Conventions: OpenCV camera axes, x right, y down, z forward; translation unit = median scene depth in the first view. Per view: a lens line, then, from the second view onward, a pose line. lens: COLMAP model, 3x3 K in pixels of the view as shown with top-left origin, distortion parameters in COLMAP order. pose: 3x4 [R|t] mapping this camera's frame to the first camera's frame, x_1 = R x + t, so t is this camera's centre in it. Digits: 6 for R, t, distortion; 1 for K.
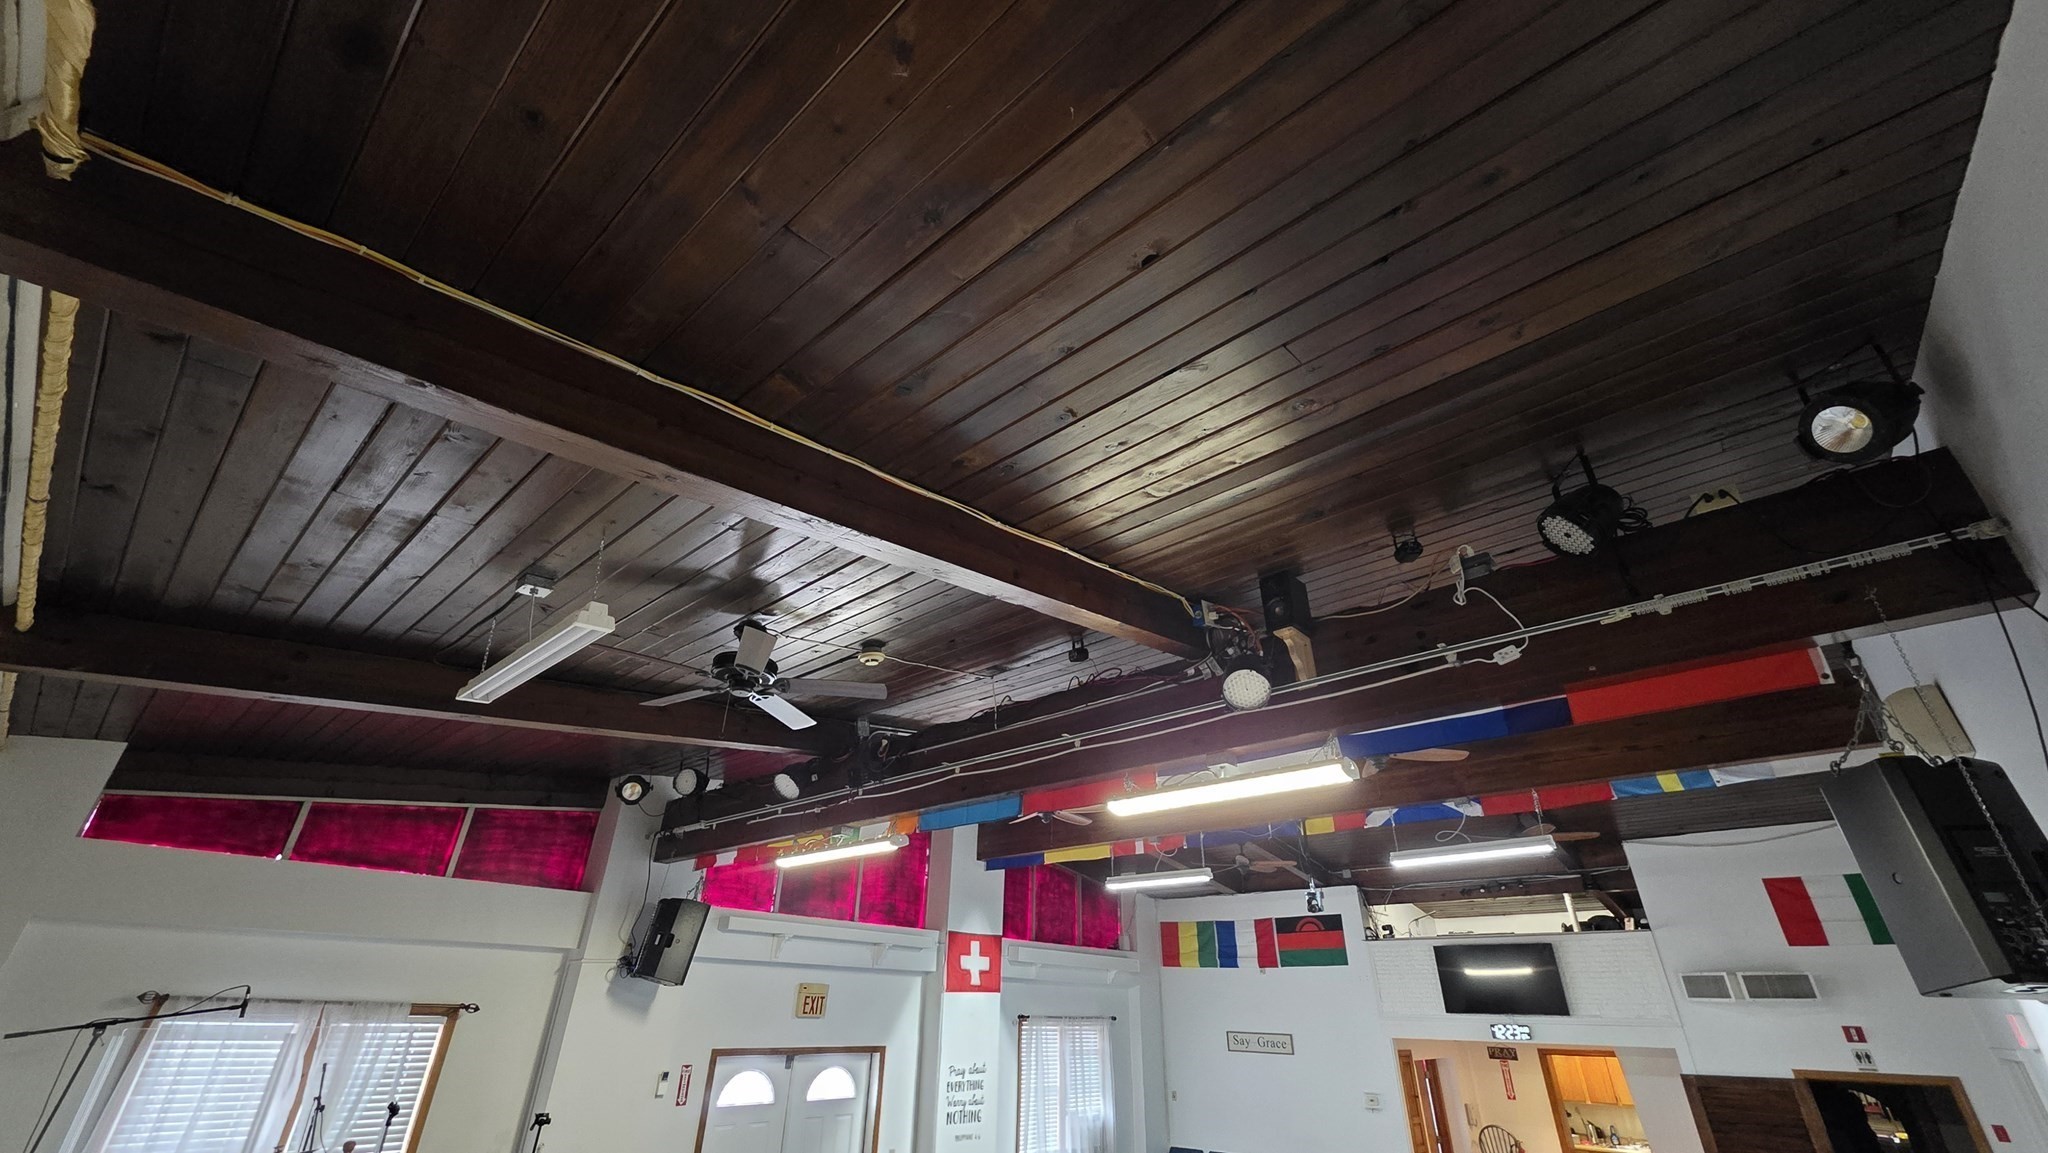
lens RADIAL K [[821.8, 0, 1017.0], [0, 821.8, 574.2], [0, 0, 1]] dist [0.002631, -0.000757]
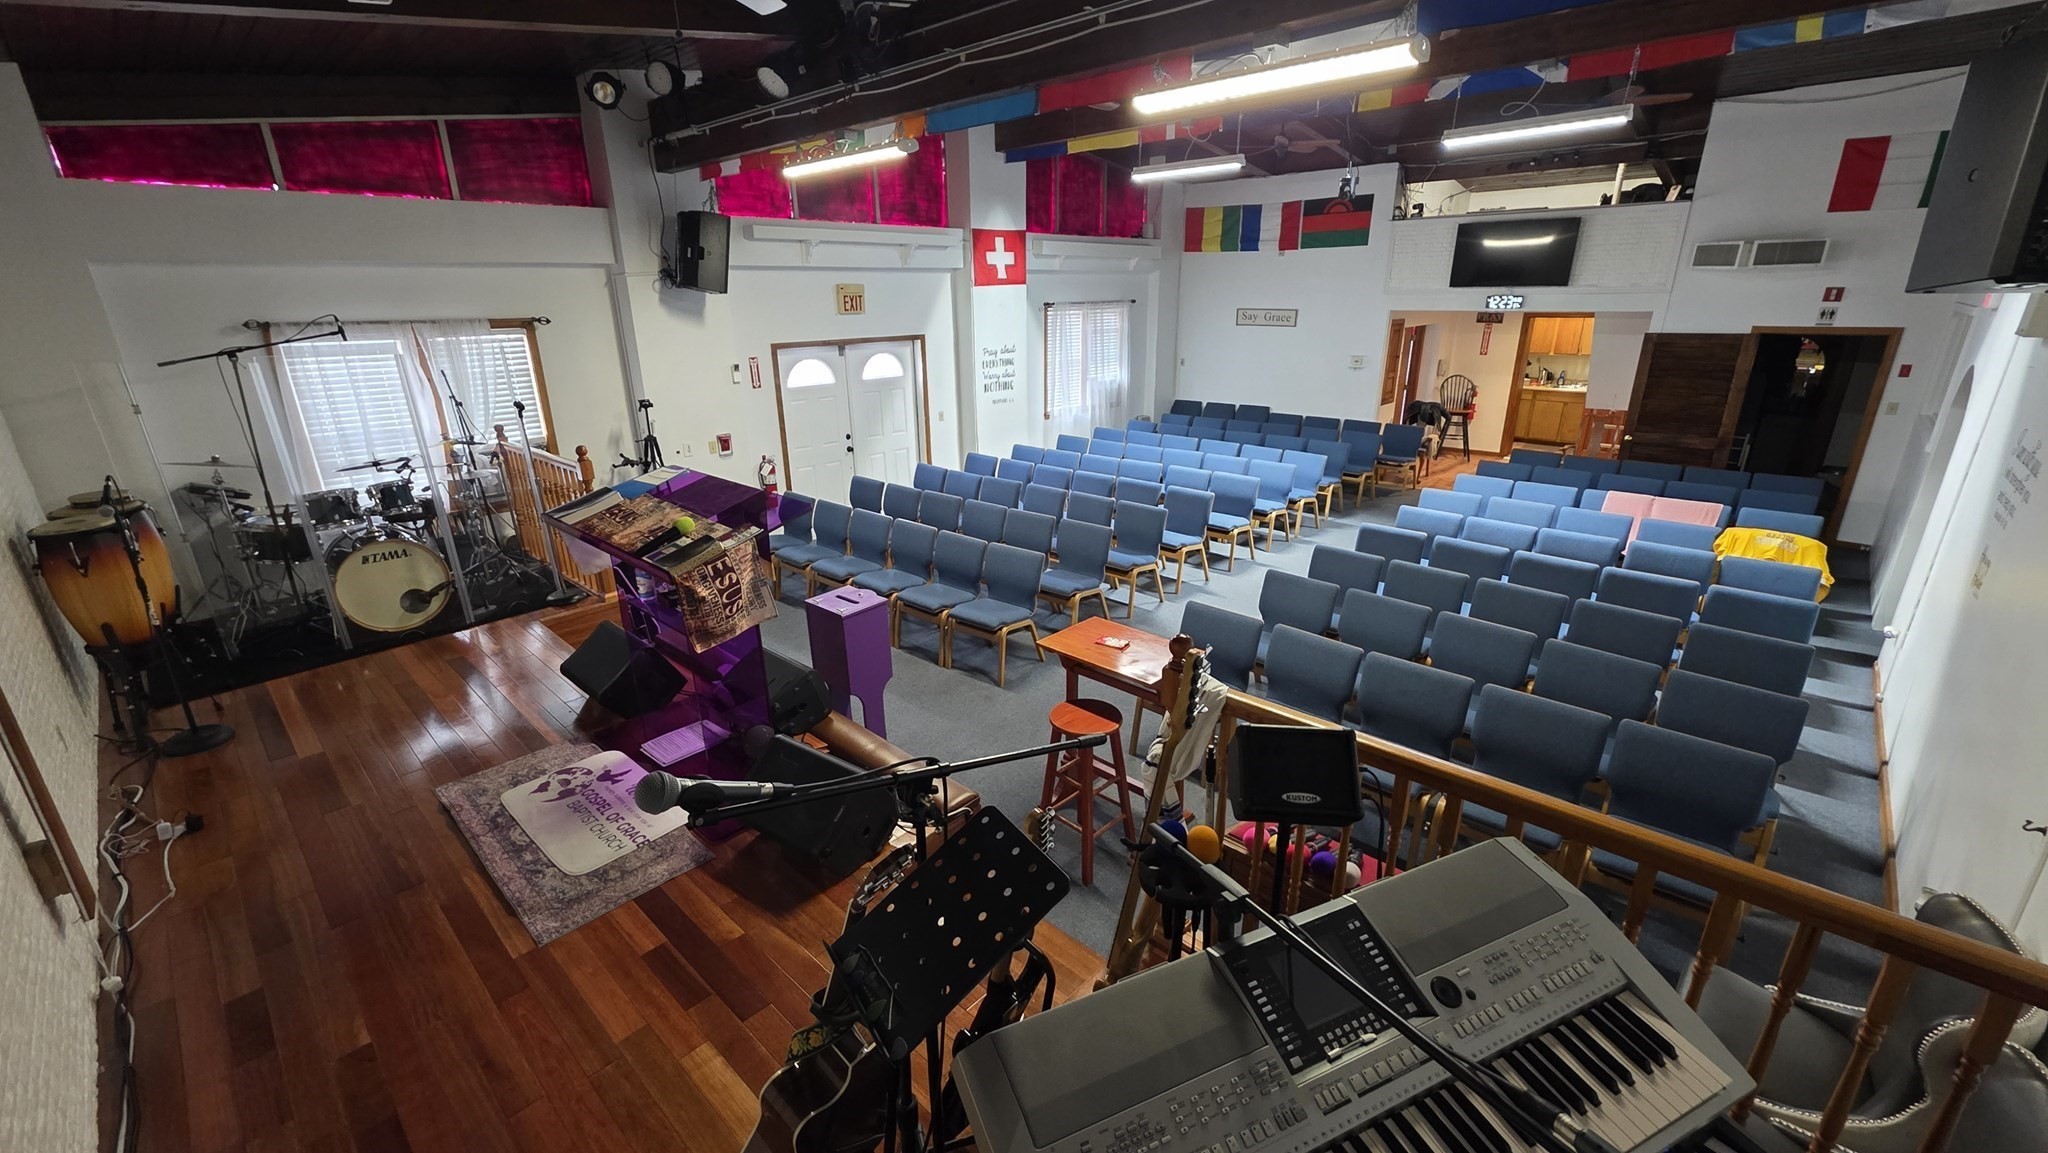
lens RADIAL K [[821.8, 0, 1022.5], [0, 821.8, 581.2], [0, 0, 1]] dist [0.002631, -0.000757]
pose [[0.999081, -0.023108, -0.036096, 0.004694], [0.042234, 0.674147, 0.737389, -0.014363], [0.007294, -0.738235, 0.674504, 0.006098]]
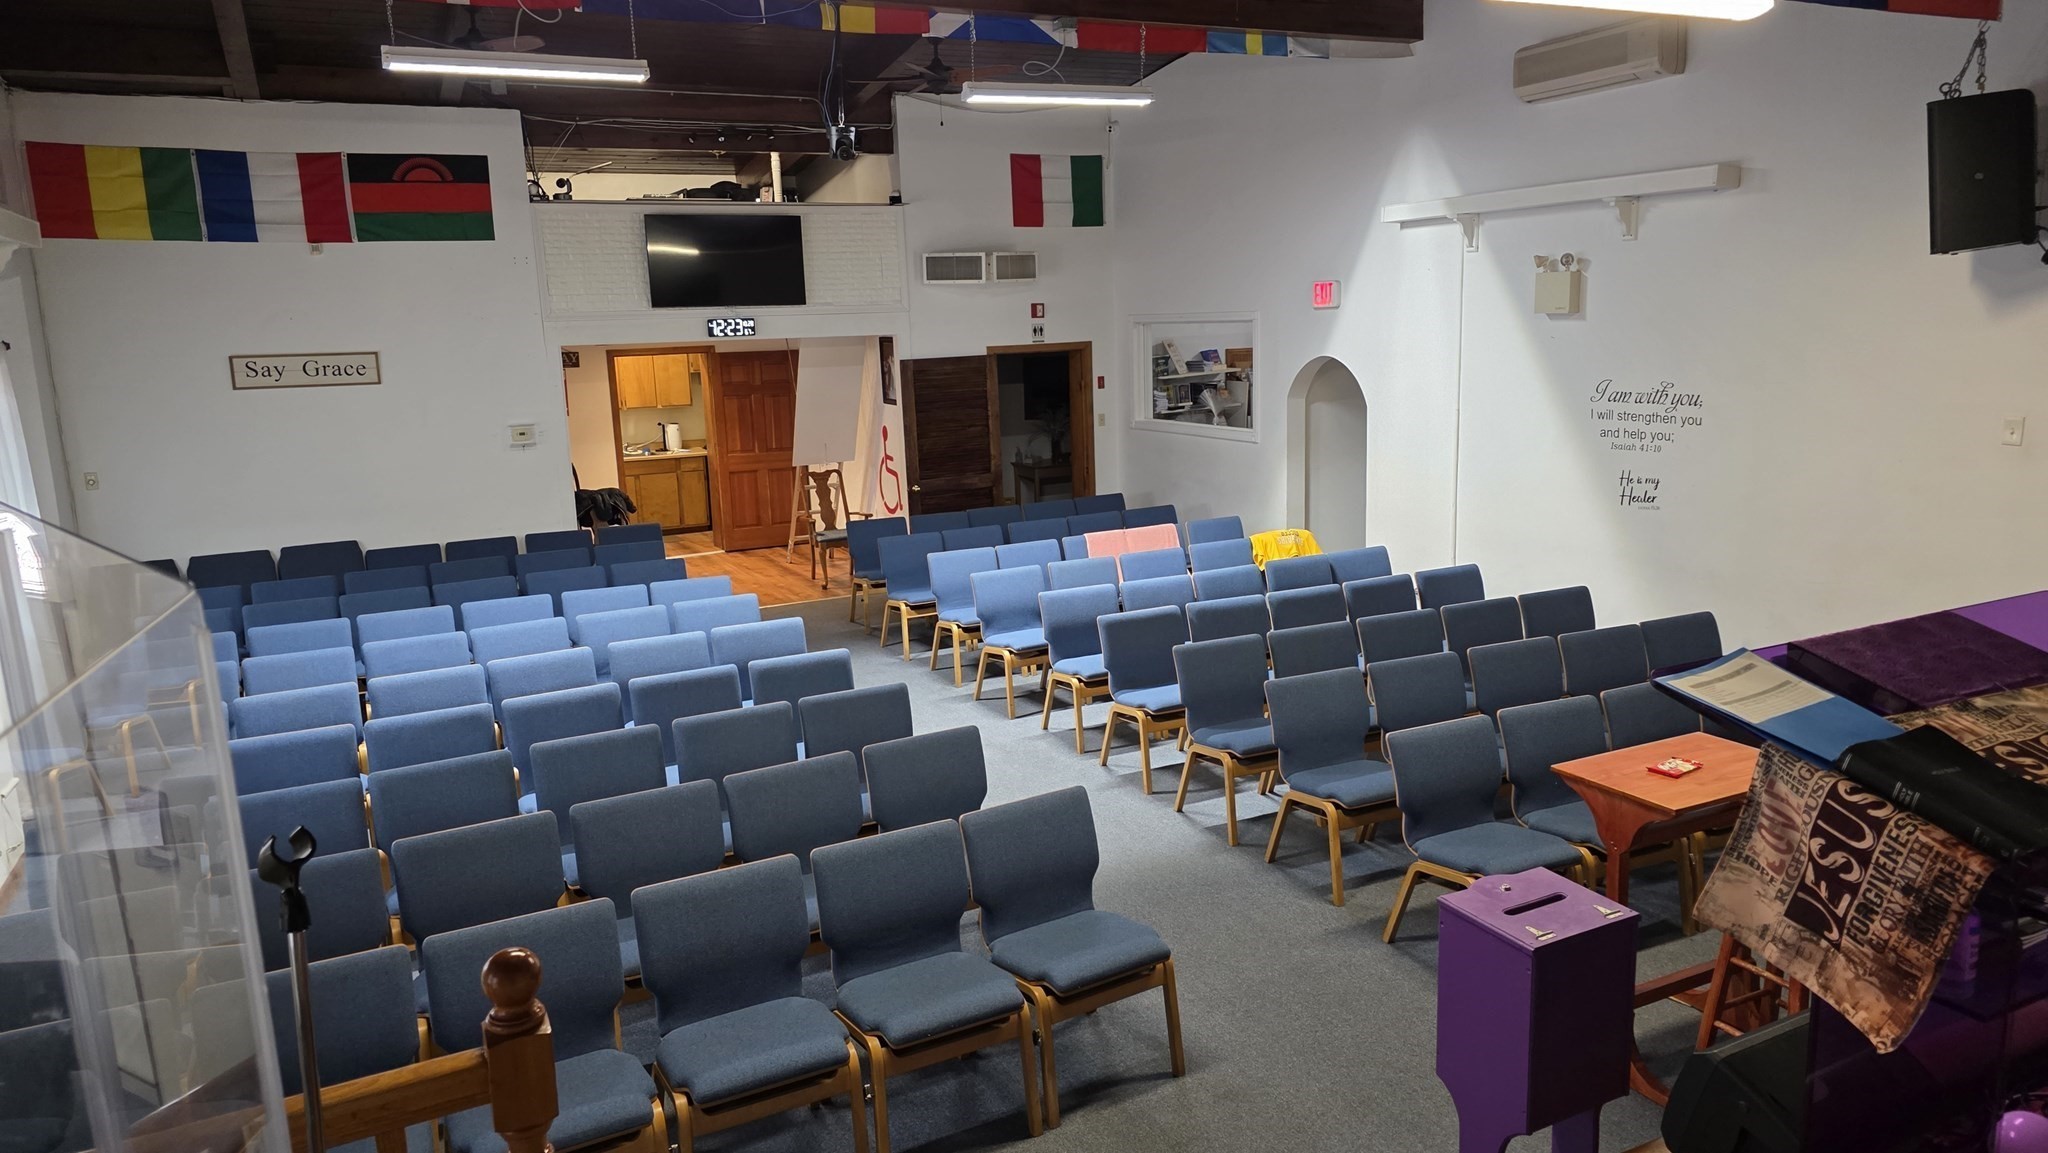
lens RADIAL K [[1378.1, 0, 1039.6], [0, 1378.1, 566.5], [0, 0, 1]] dist [0.065931, -0.061291]
pose [[0.365266, -0.203010, 0.908497, -0.486373], [-0.402706, 0.845428, 0.350827, 0.199340], [-0.839291, -0.494002, 0.227053, 0.397381]]
